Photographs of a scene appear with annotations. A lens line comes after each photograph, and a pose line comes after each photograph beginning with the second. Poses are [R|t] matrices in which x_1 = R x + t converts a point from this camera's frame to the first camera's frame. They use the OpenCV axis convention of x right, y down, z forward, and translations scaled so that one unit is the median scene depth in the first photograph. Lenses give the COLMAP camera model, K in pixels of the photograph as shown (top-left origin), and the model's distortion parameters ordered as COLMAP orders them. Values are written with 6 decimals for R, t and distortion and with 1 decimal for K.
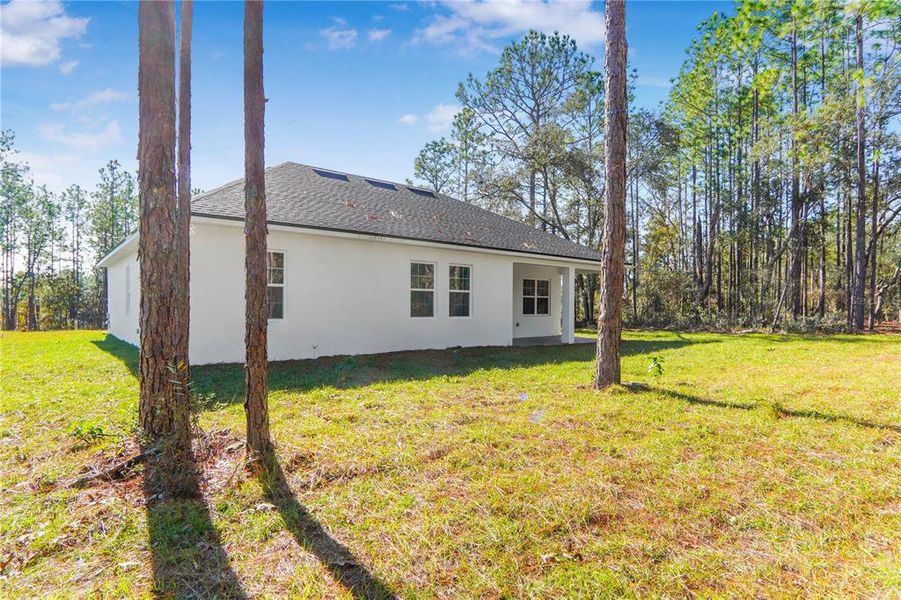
lens RADIAL K [[481.5, 0, 450.5], [0, 481.5, 300.0], [0, 0, 1]] dist [0.000783, 0.000852]
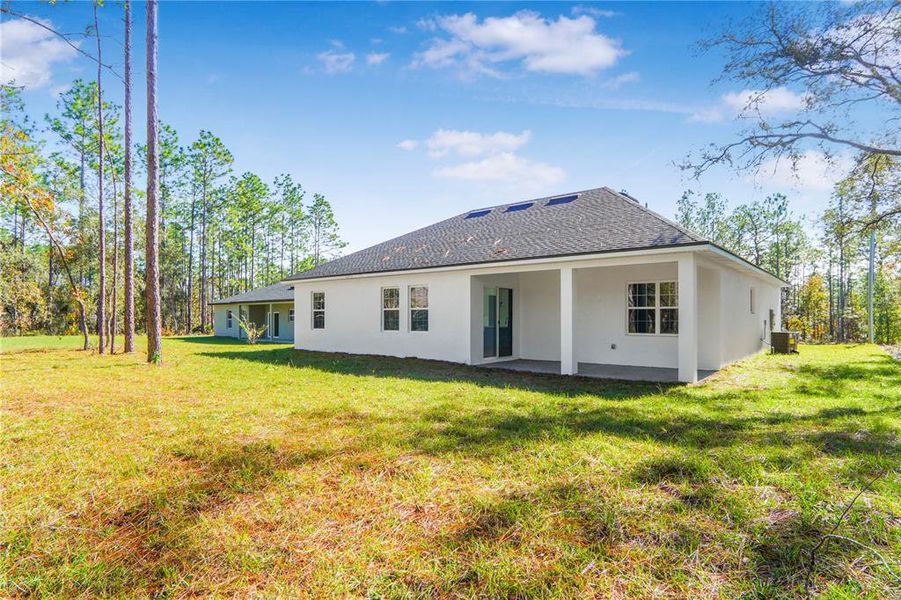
lens RADIAL K [[481.5, 0, 450.5], [0, 481.5, 300.0], [0, 0, 1]] dist [0.000783, 0.000852]
pose [[0.173879, -0.049521, -0.983521, 1.187422], [0.010623, 0.998771, -0.048411, 0.018115], [0.984710, -0.002030, 0.174191, 0.905792]]
